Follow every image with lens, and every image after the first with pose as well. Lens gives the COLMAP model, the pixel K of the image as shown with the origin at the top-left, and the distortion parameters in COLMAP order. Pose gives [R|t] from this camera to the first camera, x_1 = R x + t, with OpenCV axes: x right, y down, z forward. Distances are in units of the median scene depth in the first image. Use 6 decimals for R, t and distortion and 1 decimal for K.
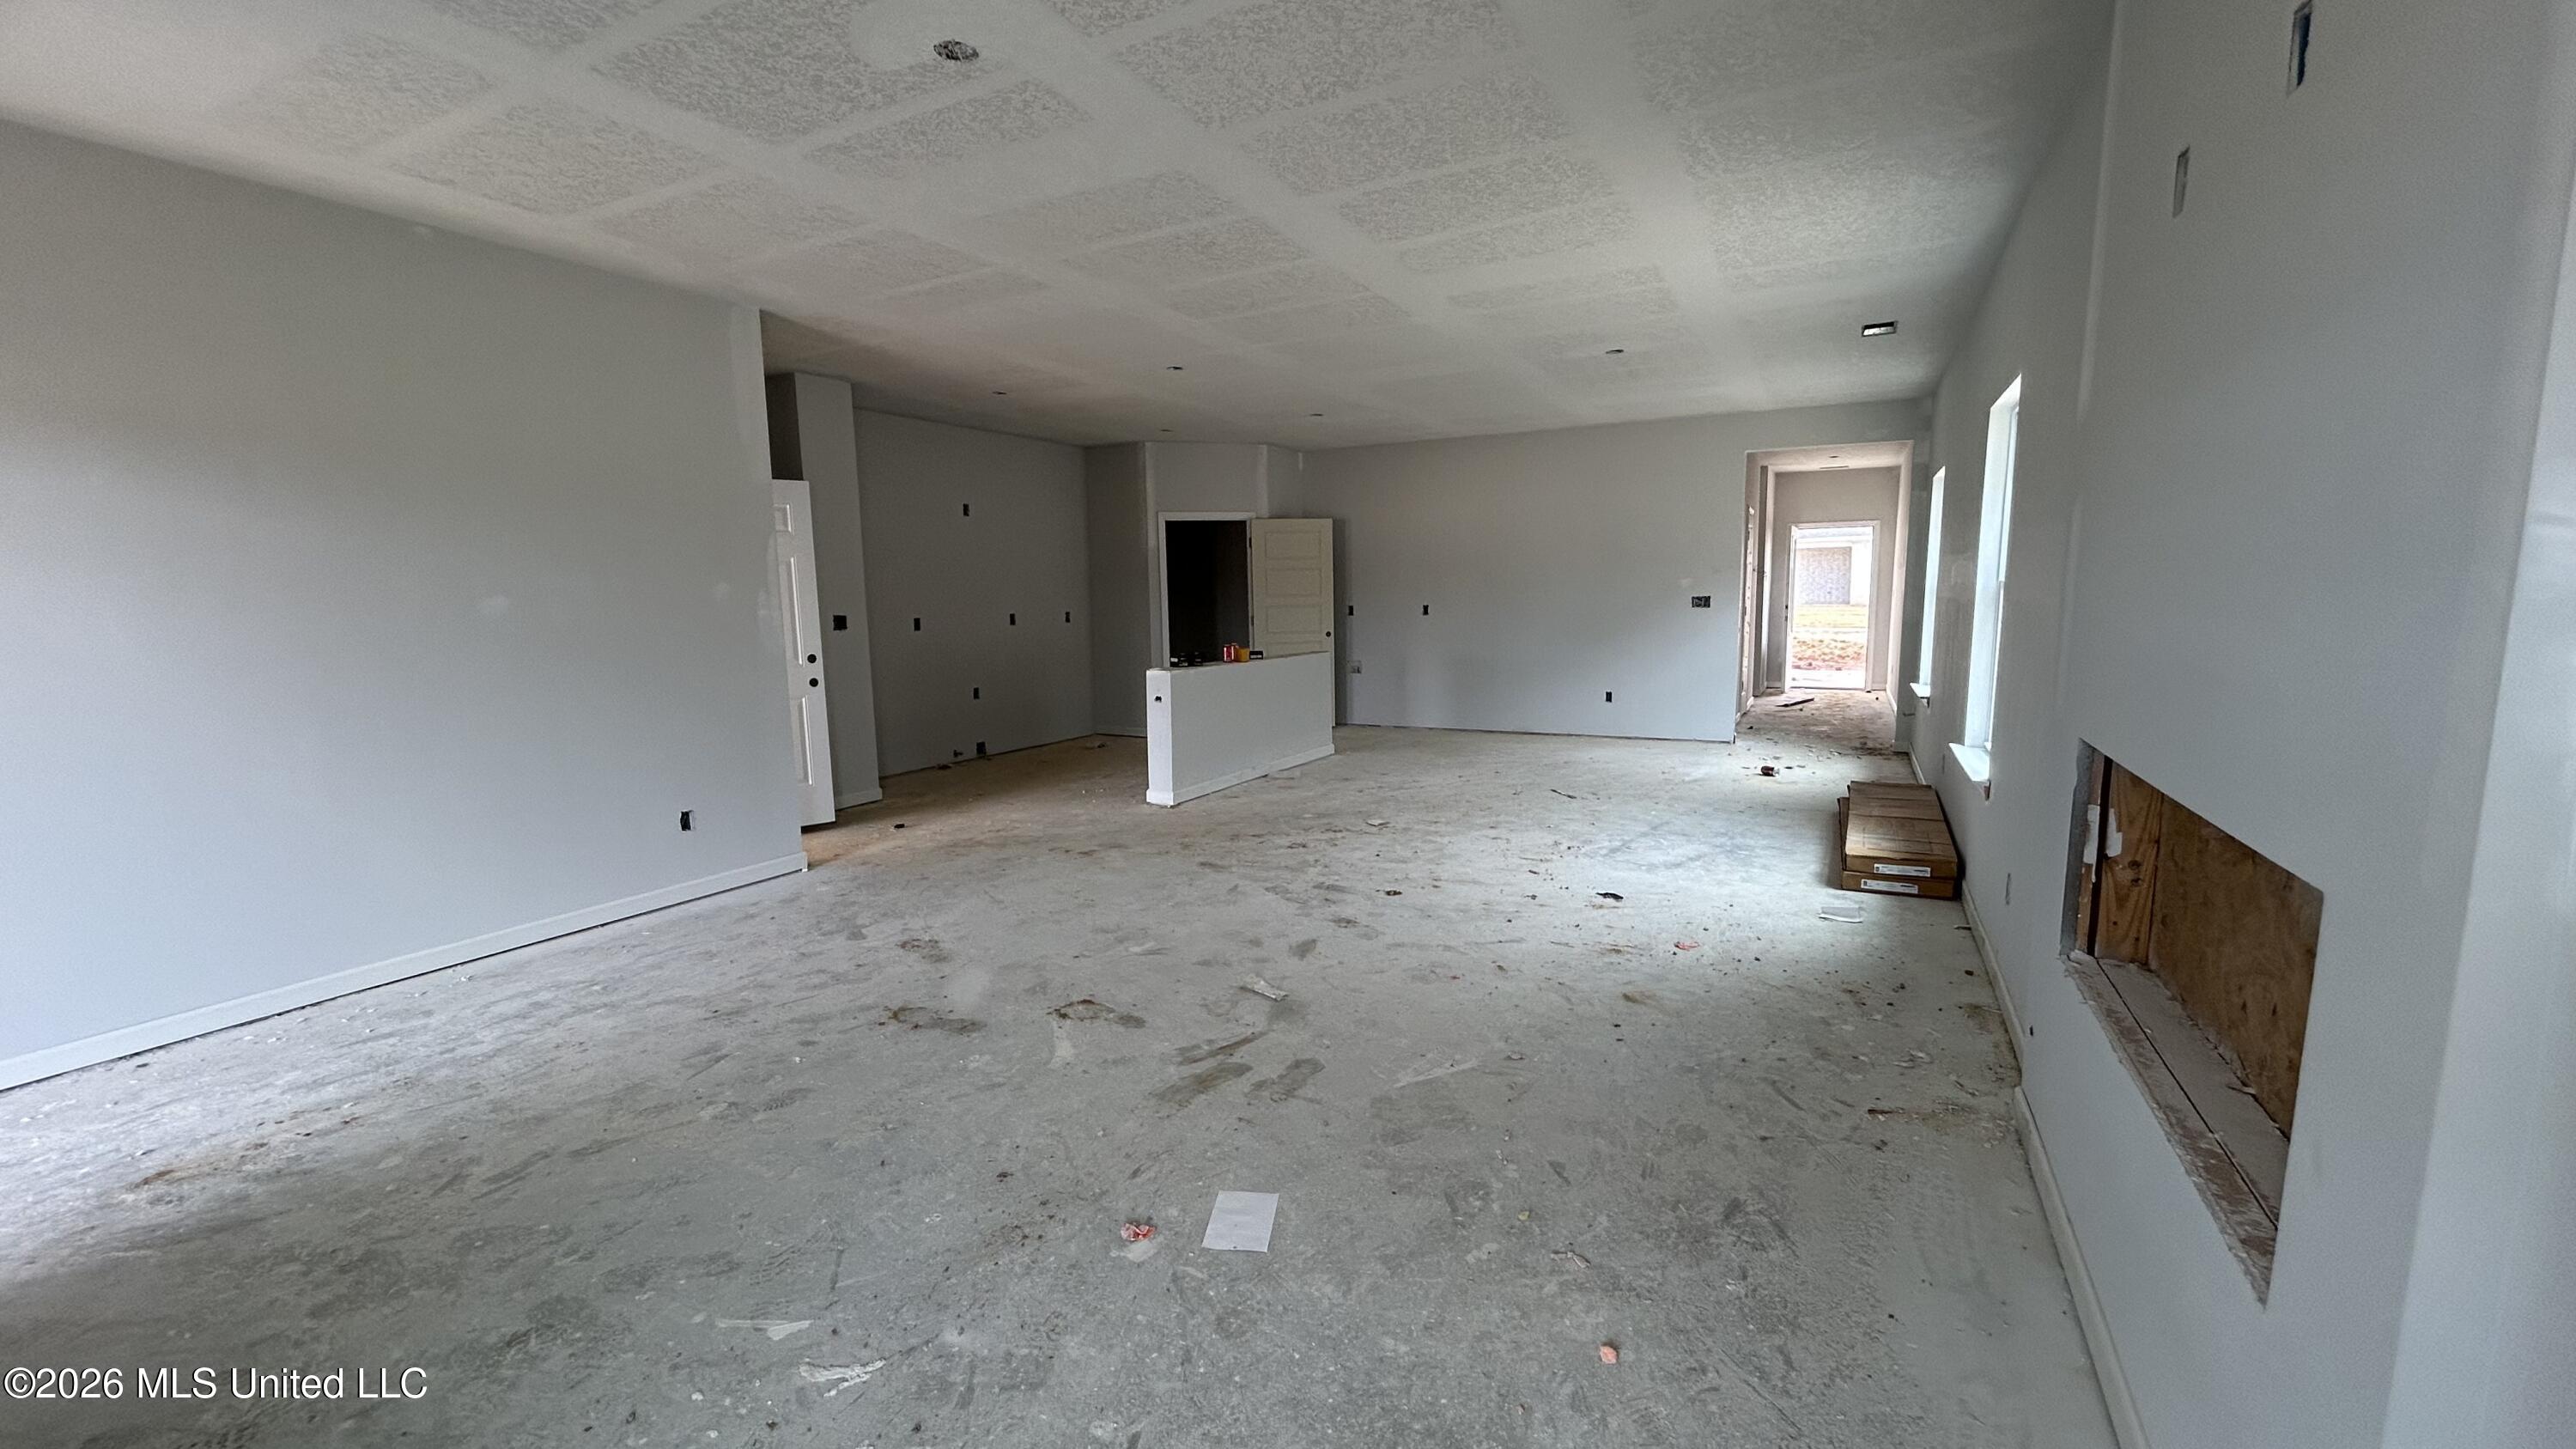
lens RADIAL K [[1029.4, 0, 1287.3], [0, 1029.4, 730.5], [0, 0, 1]] dist [-0.002347, 0.000230]
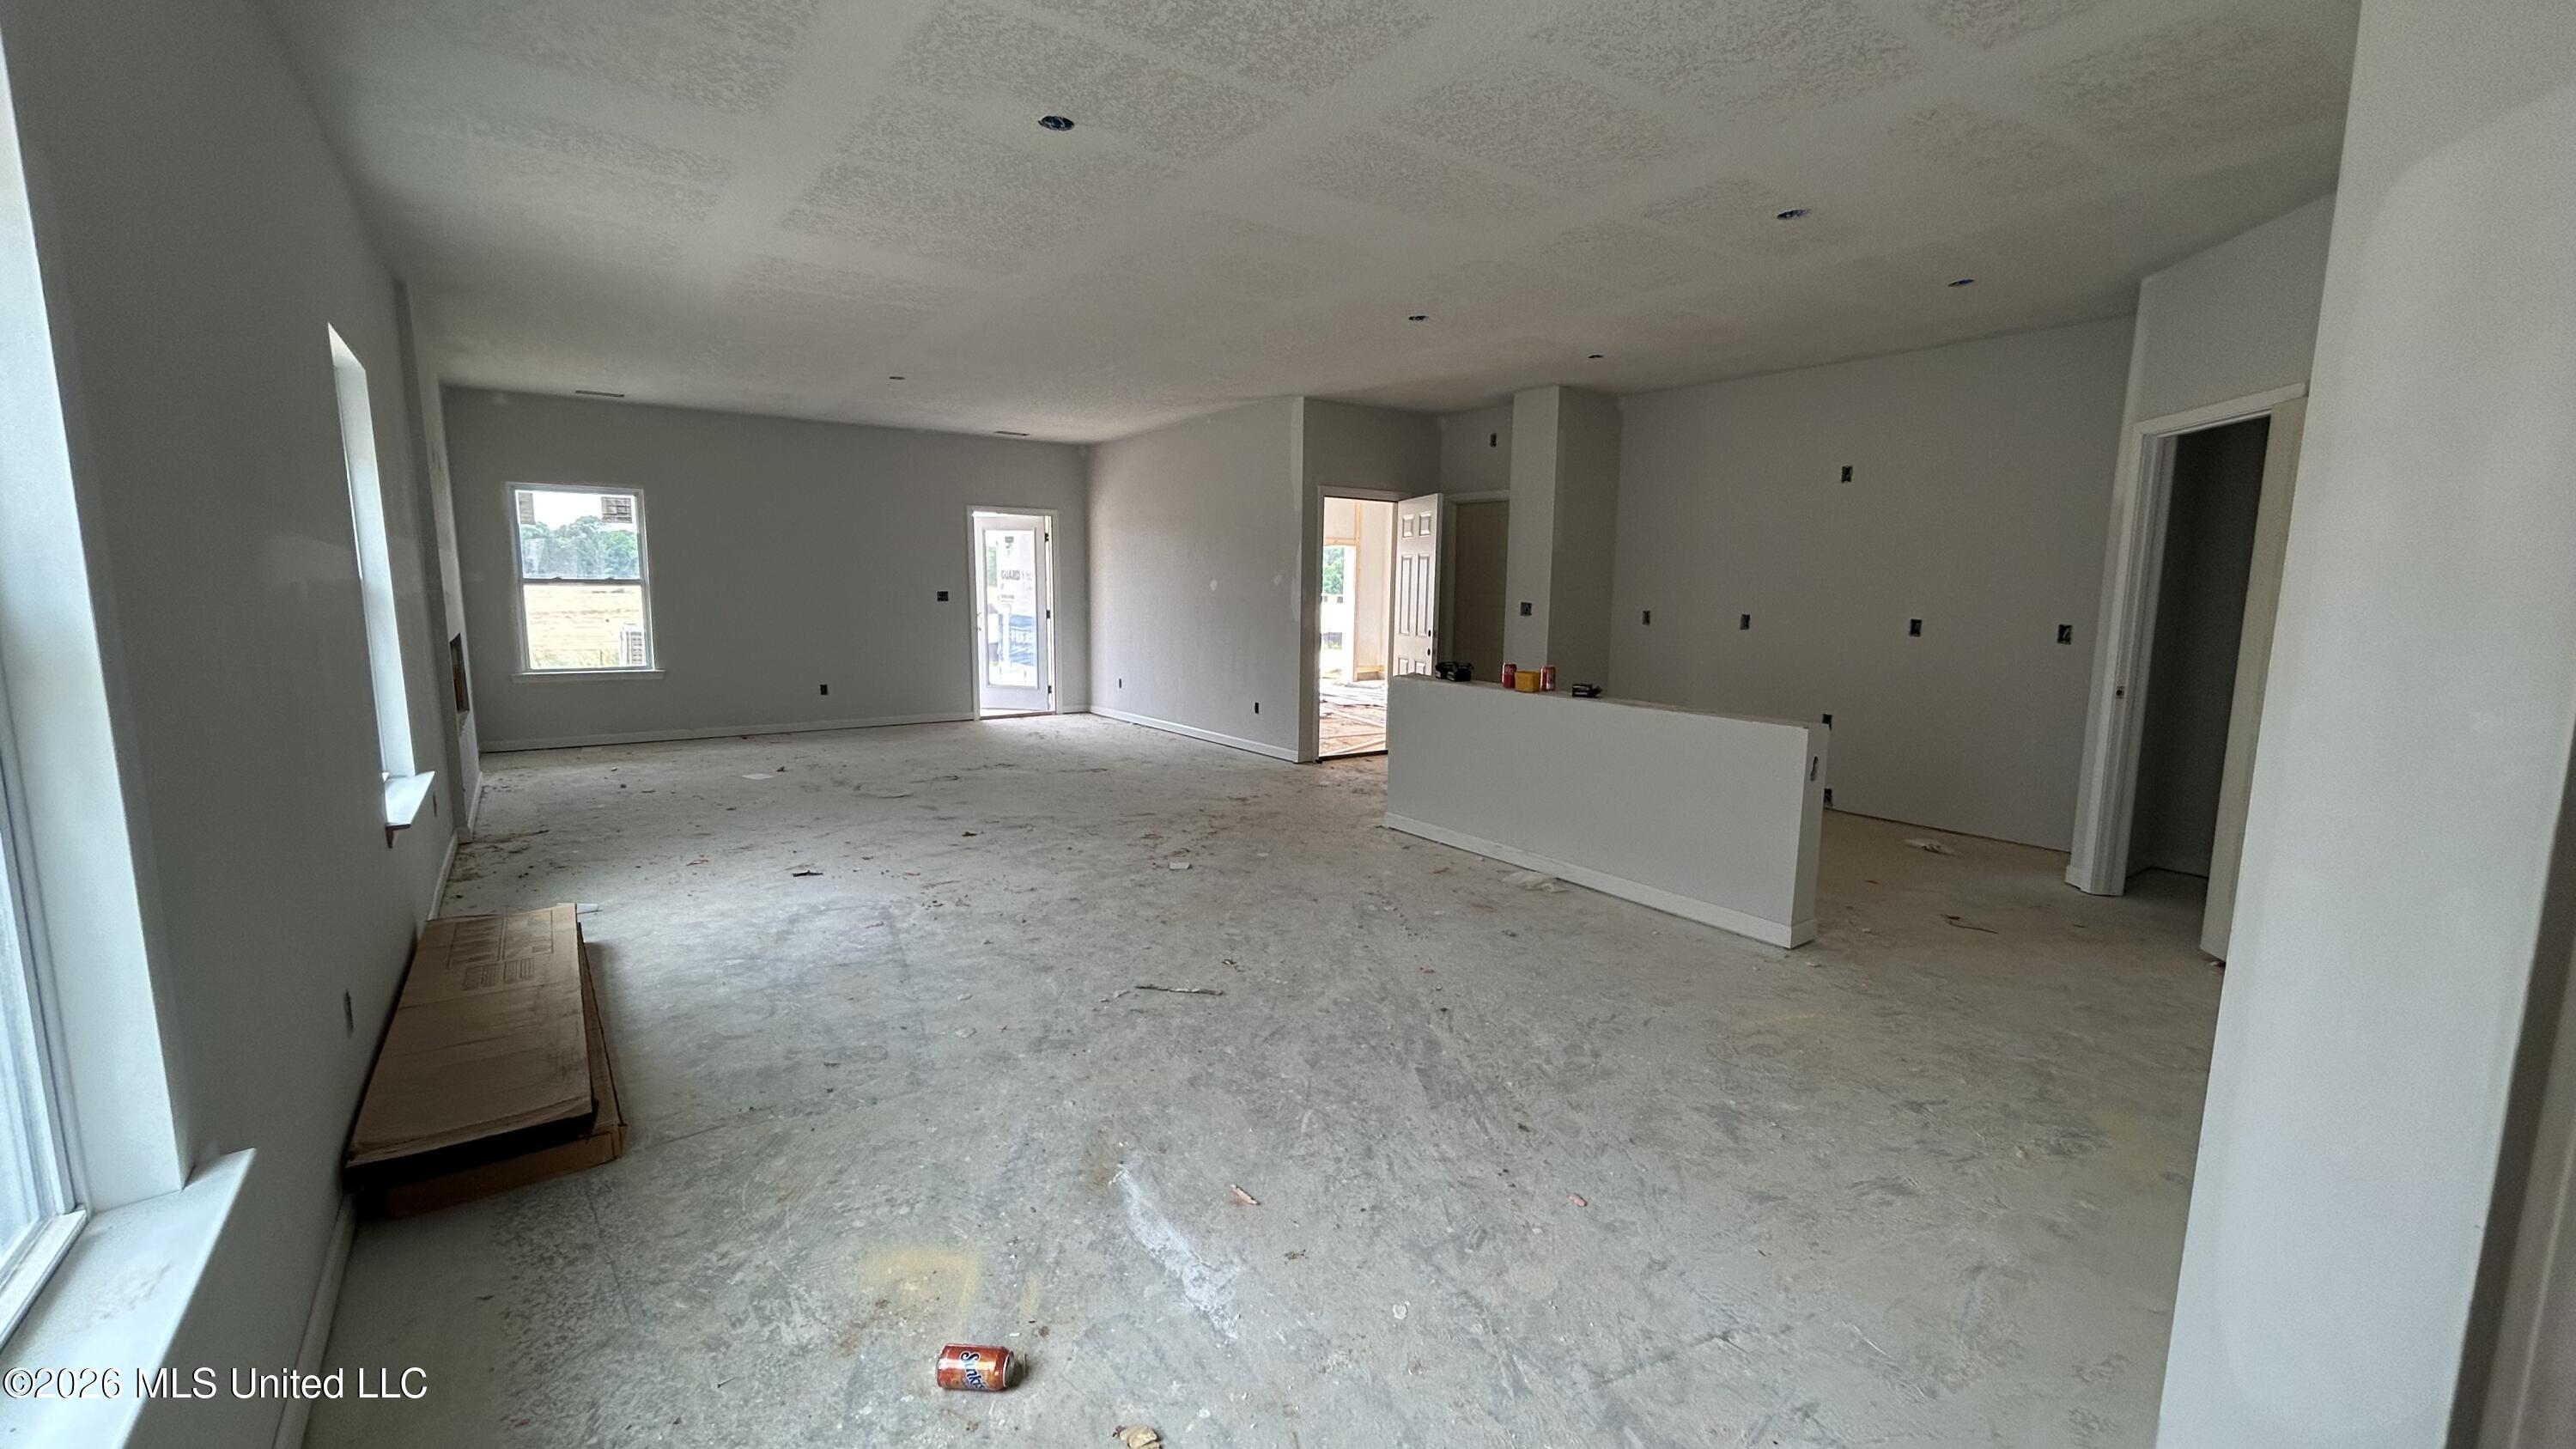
lens RADIAL K [[1029.4, 0, 1297.0], [0, 1029.4, 722.5], [0, 0, 1]] dist [-0.002347, 0.000230]
pose [[-0.425516, 0.134958, -0.894831, 0.907480], [-0.122352, 0.971158, 0.204651, -0.240529], [0.896641, 0.196567, -0.396731, 1.625526]]
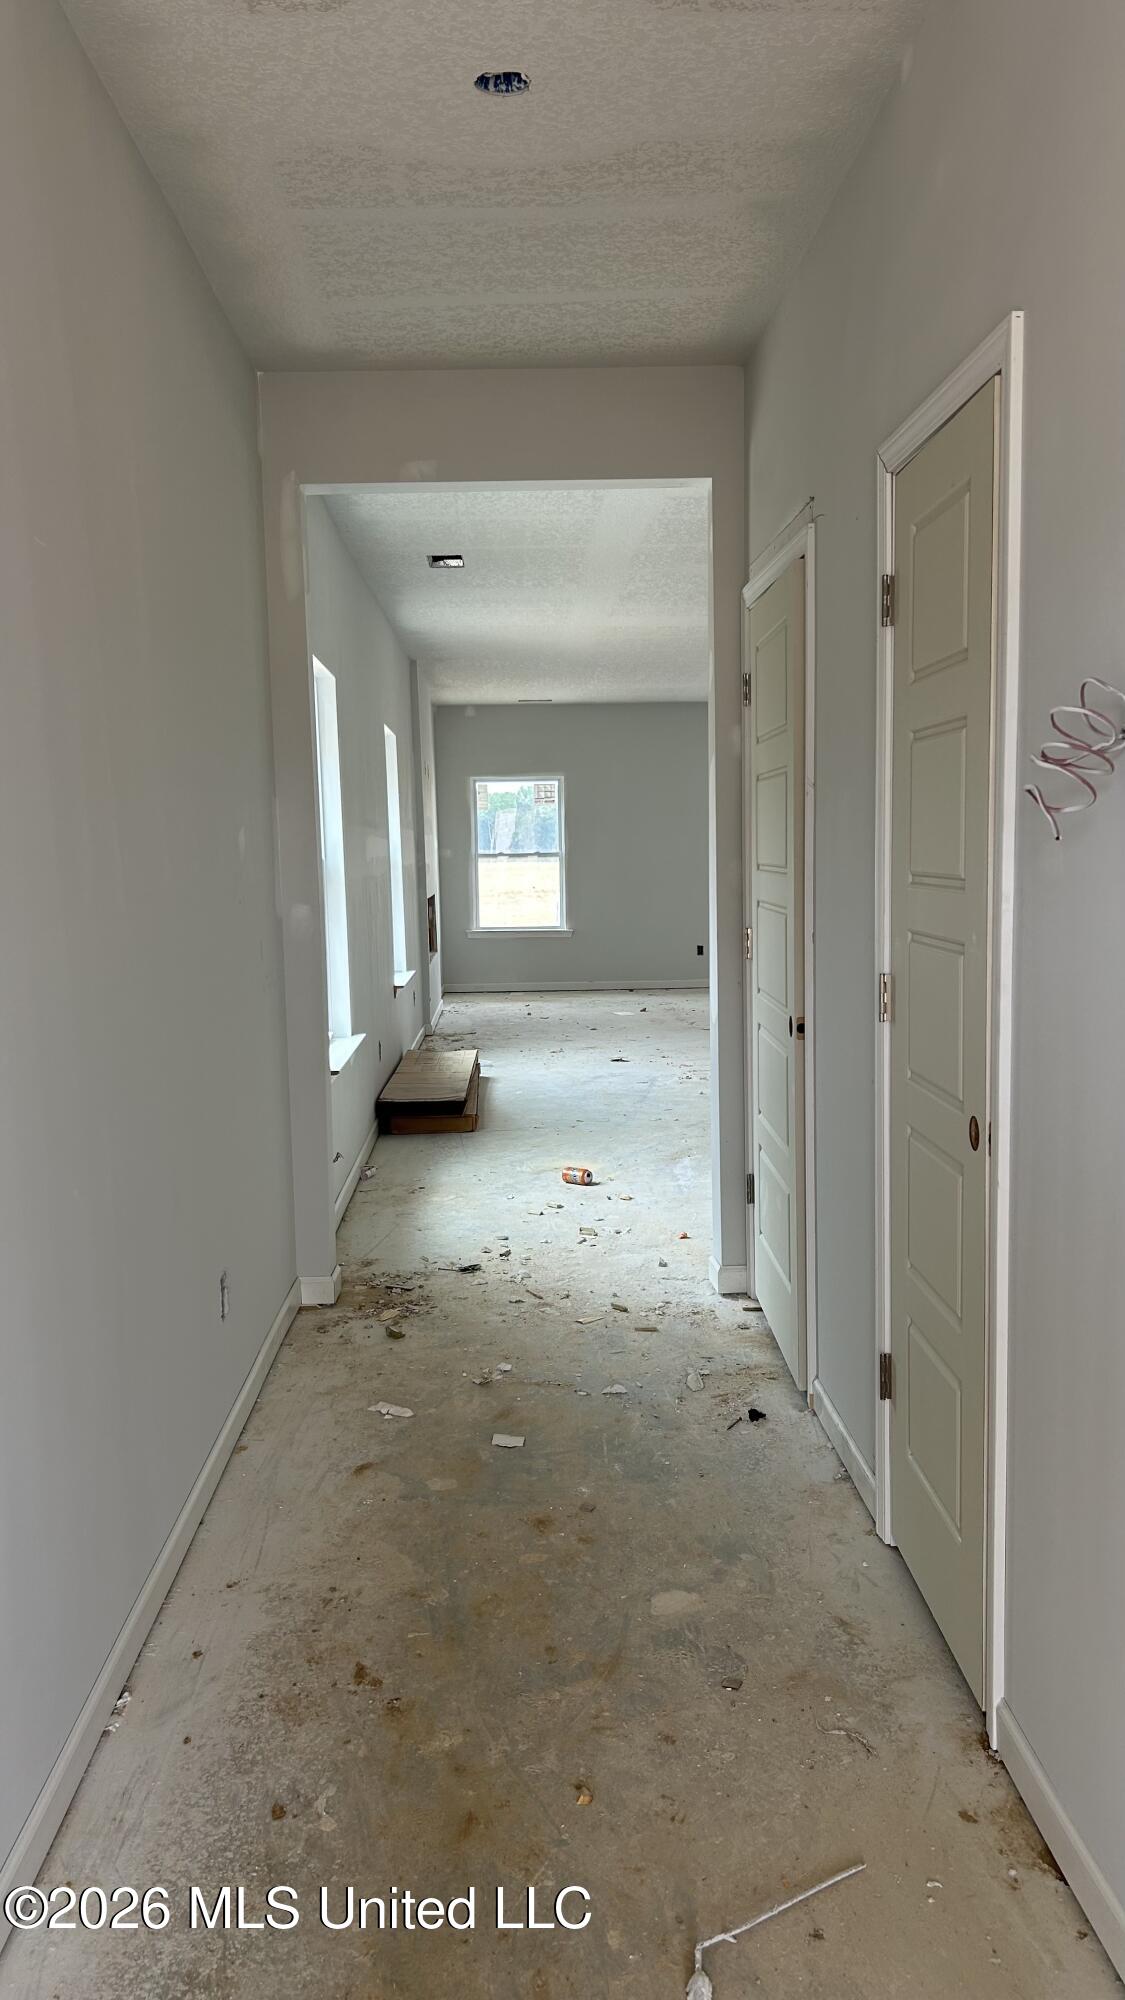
lens RADIAL K [[1512.1, 0, 562.0], [0, 1512.1, 1002.5], [0, 0, 1]] dist [0.010258, 0.000259]
pose [[-0.863453, 0.085987, -0.497046, 1.274116], [-0.031028, 0.974445, 0.222474, -0.352342], [0.503474, 0.207518, -0.838719, 2.415406]]
